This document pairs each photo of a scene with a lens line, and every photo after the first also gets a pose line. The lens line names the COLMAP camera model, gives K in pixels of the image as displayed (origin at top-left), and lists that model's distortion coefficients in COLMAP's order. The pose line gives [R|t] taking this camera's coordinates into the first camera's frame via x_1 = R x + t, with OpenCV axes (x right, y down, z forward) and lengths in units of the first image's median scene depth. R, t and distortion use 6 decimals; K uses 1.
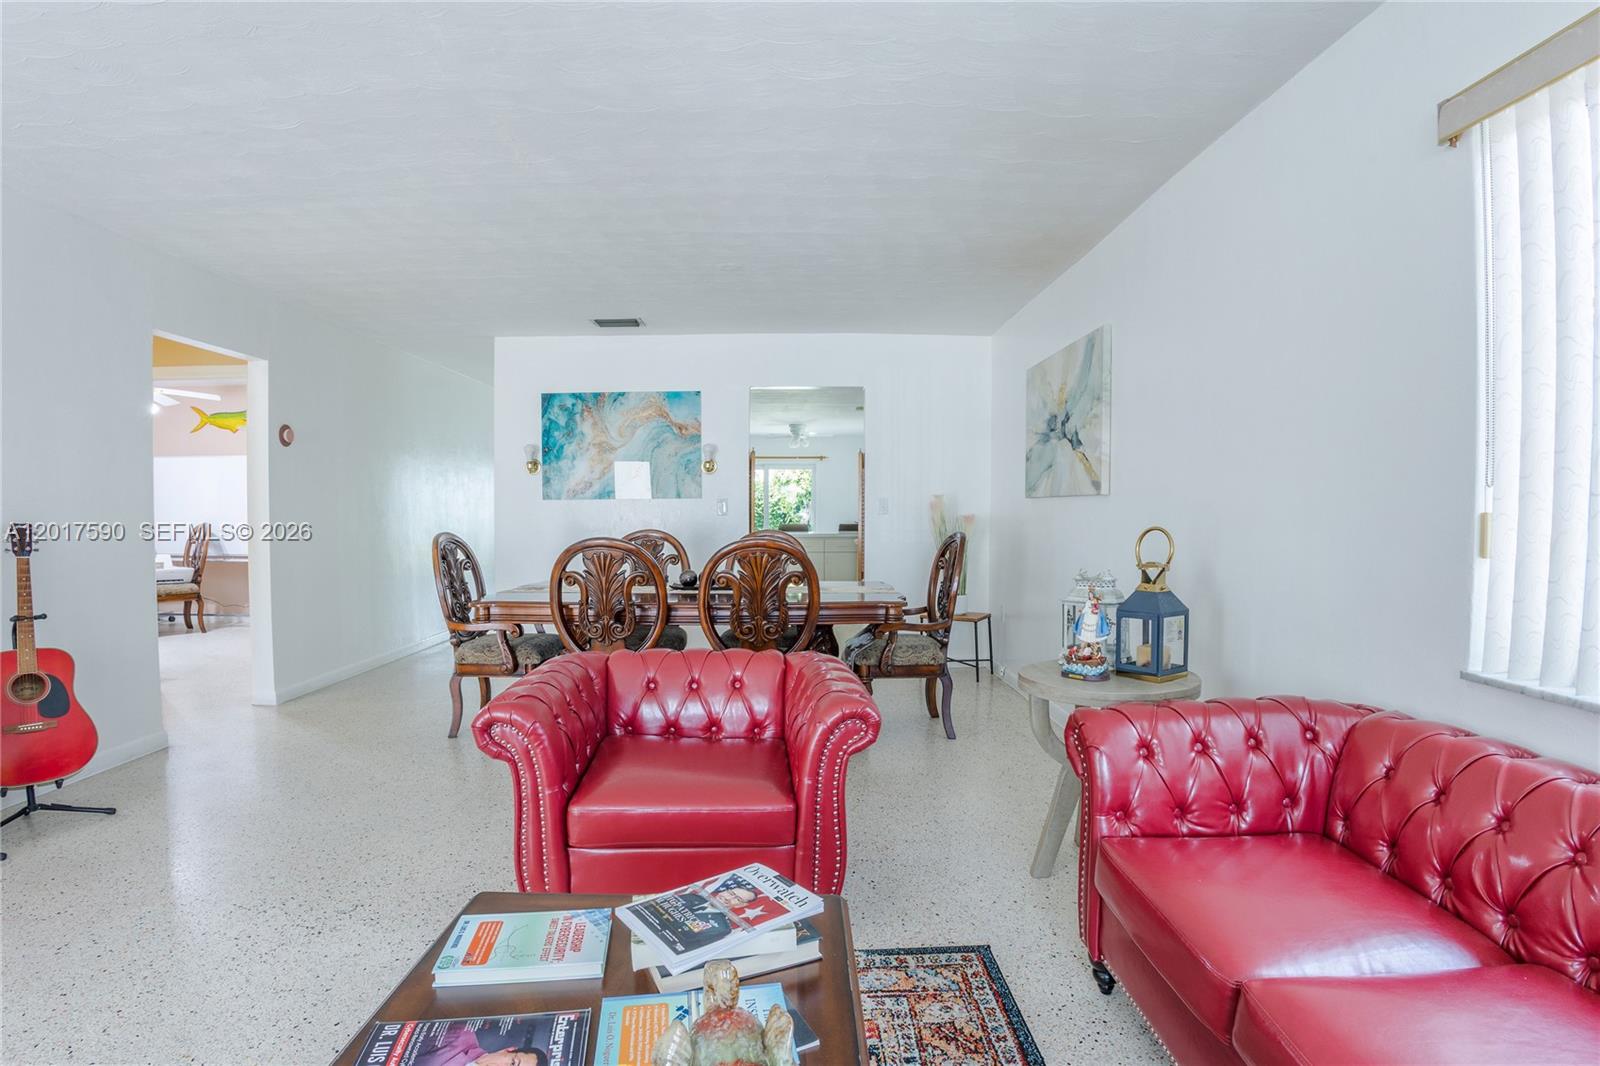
lens RADIAL K [[818.1, 0, 836.2], [0, 818.1, 510.5], [0, 0, 1]] dist [-0.051763, 0.000108]
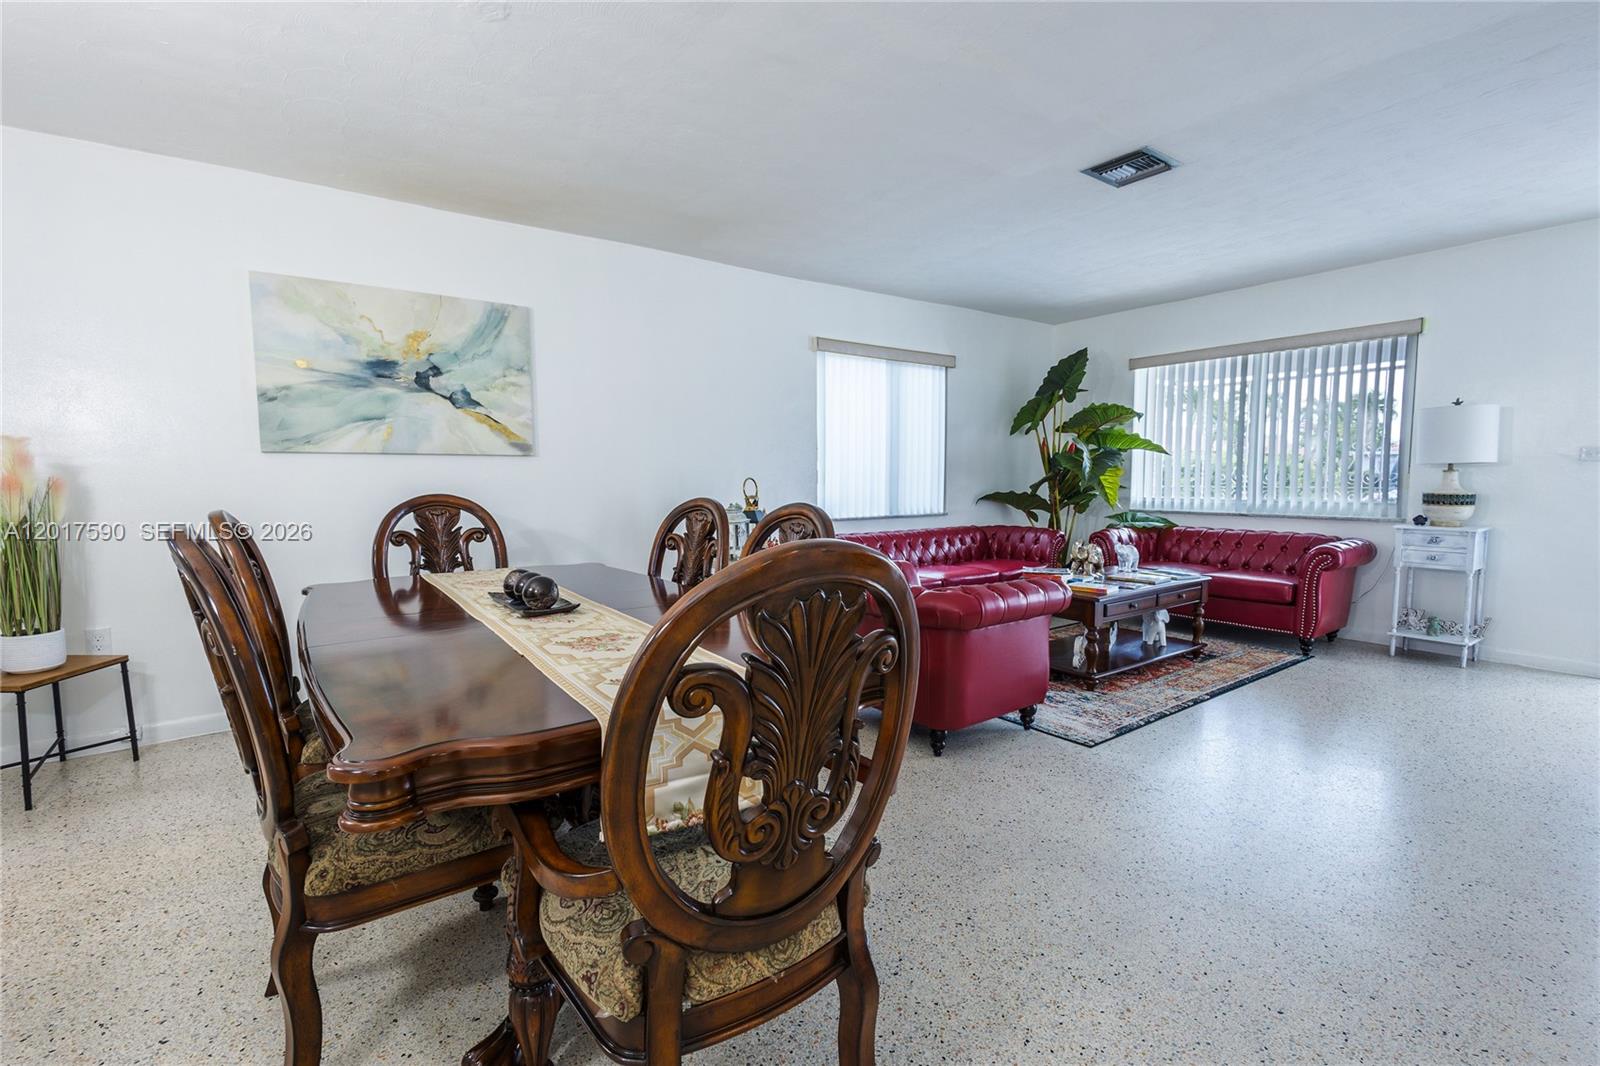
lens RADIAL K [[739.4, 0, 800.0], [0, 739.4, 533.0], [0, 0, 1]] dist [0.026309, 0.000464]
pose [[-0.578365, -0.060948, 0.813498, -0.537226], [0.009174, 0.996656, 0.081193, 0.005419], [-0.815727, 0.054422, -0.575871, 0.922510]]
